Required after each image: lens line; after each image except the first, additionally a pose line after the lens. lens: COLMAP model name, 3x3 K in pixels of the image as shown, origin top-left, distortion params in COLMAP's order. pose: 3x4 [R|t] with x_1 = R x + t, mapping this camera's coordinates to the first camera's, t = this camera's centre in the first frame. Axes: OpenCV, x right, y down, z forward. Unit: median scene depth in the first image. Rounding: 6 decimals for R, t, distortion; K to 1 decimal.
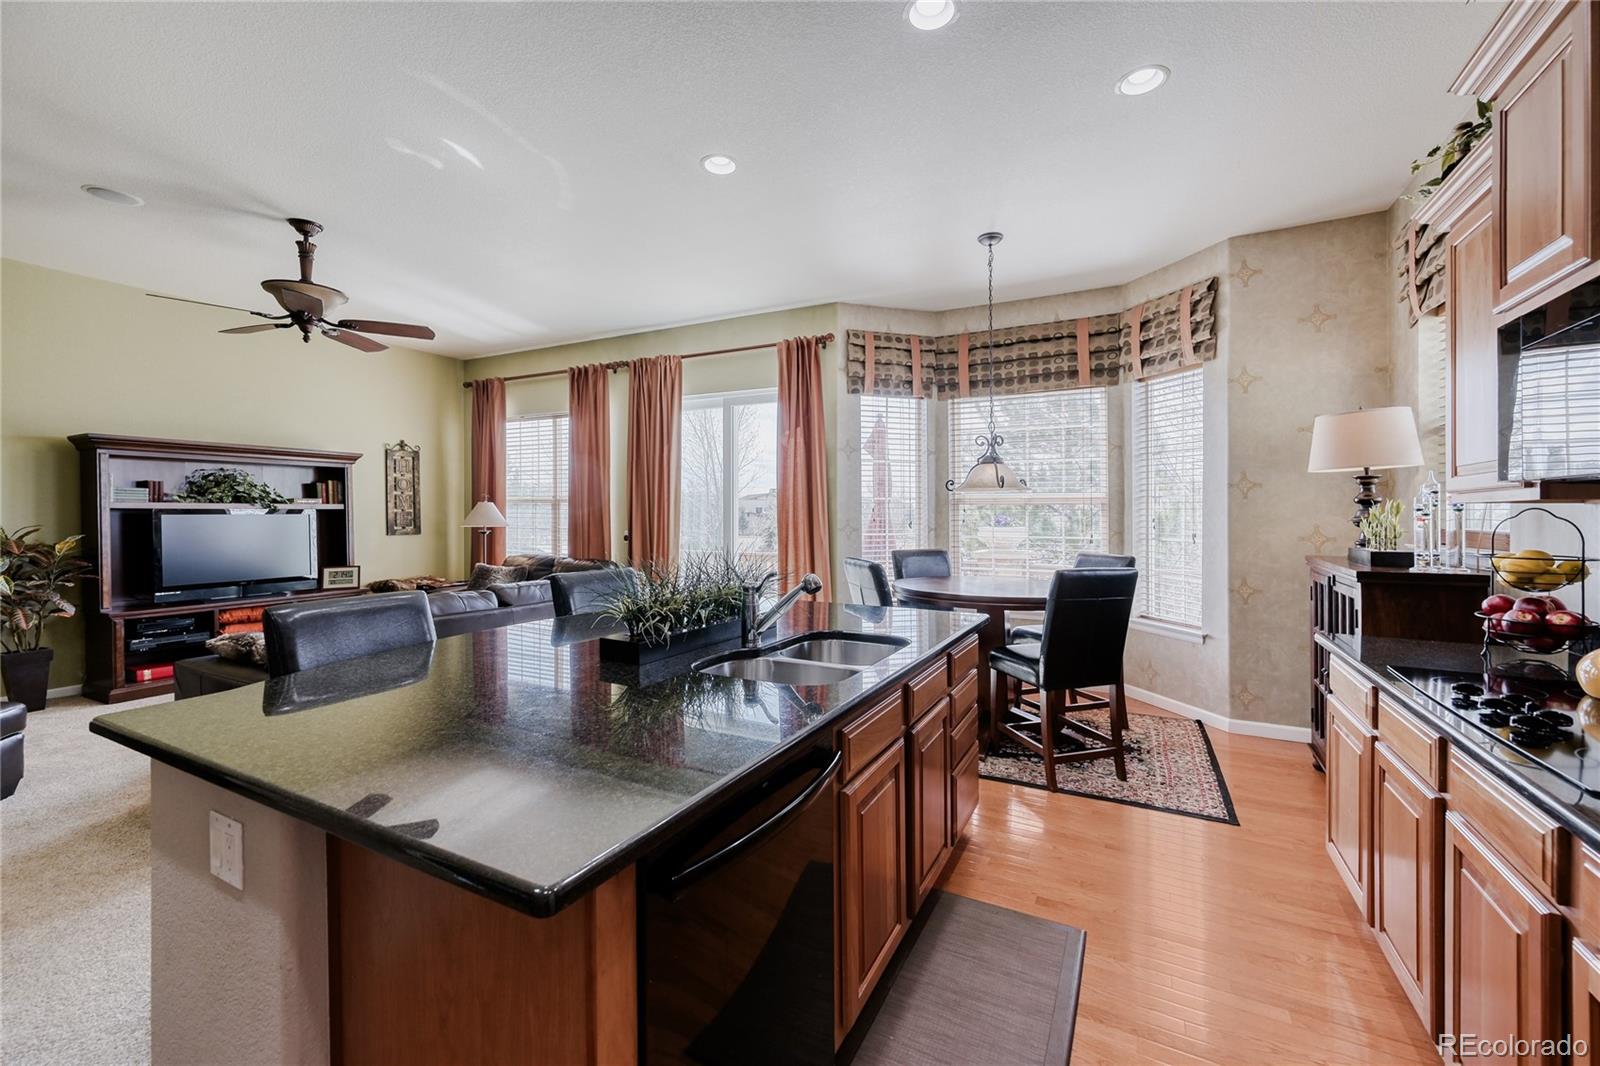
lens RADIAL K [[648.0, 0, 805.8], [0, 648.0, 521.7], [0, 0, 1]] dist [0.010386, 0.000407]
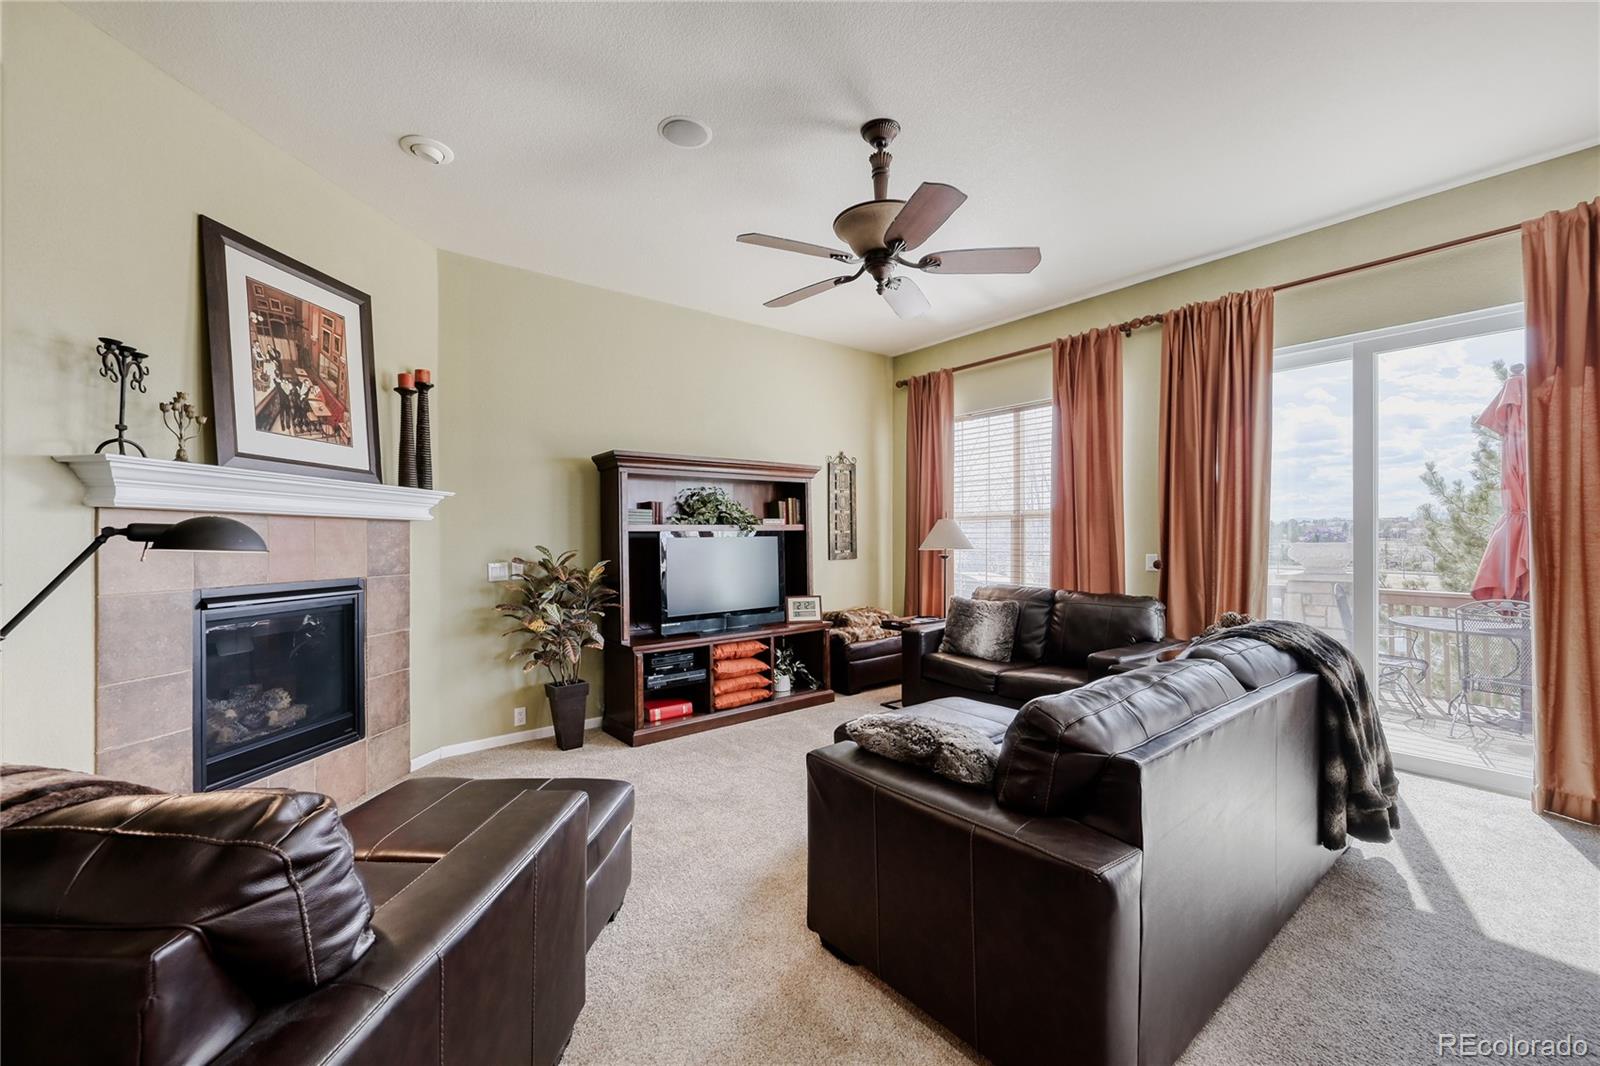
lens RADIAL K [[648.0, 0, 797.4], [0, 648.0, 534.7], [0, 0, 1]] dist [0.010386, 0.000407]
pose [[0.912493, -0.013423, -0.408873, -0.363463], [0.007269, 0.999836, -0.016601, 0.000965], [0.409028, 0.012176, 0.912440, 0.204108]]
